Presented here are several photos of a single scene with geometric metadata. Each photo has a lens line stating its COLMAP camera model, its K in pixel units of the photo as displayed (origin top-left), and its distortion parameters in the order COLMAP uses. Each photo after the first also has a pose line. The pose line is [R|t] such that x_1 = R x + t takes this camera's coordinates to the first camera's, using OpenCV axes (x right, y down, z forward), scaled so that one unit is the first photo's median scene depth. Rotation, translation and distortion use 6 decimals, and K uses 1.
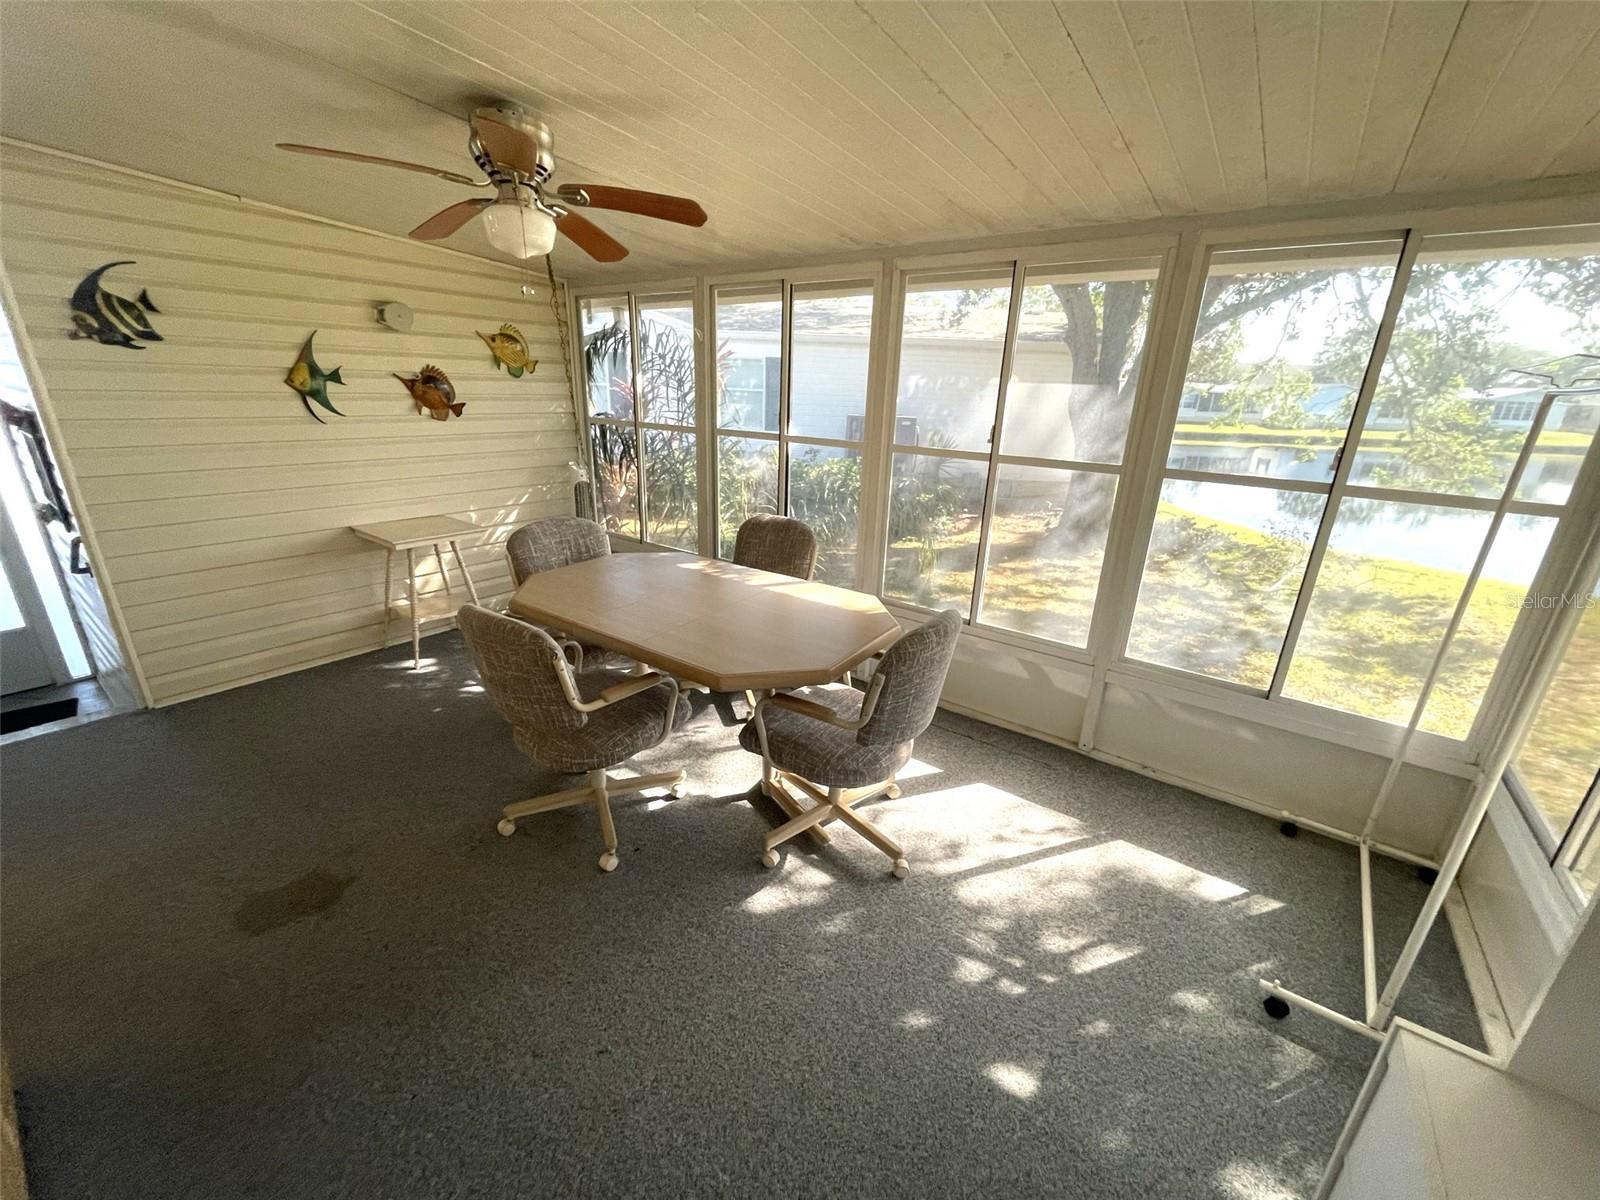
lens RADIAL K [[645.3, 0, 799.0], [0, 645.3, 607.7], [0, 0, 1]] dist [-0.001691, -0.000506]
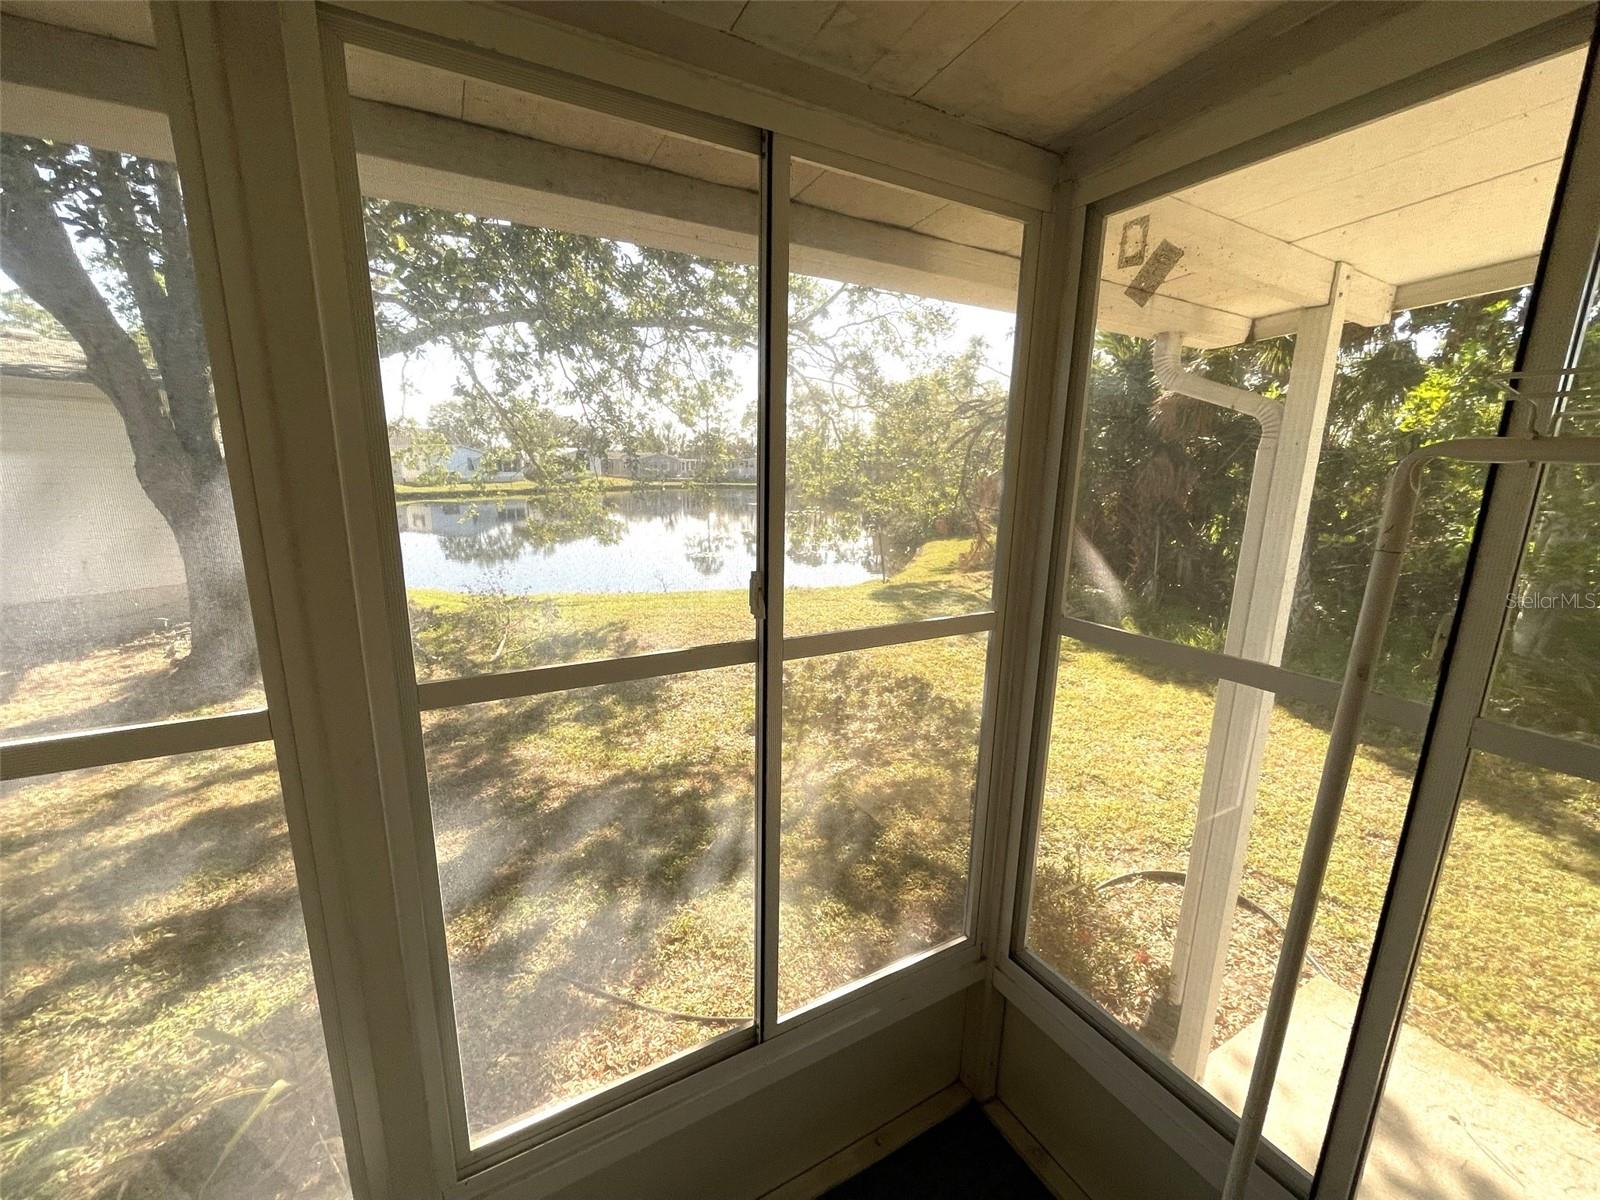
lens RADIAL K [[645.3, 0, 799.0], [0, 645.3, 607.7], [0, 0, 1]] dist [-0.001691, -0.000506]
pose [[0.406822, -0.223856, 0.885655, 0.202366], [0.299164, 0.948694, 0.102370, -0.132386], [-0.863132, 0.223310, 0.452919, 0.373656]]
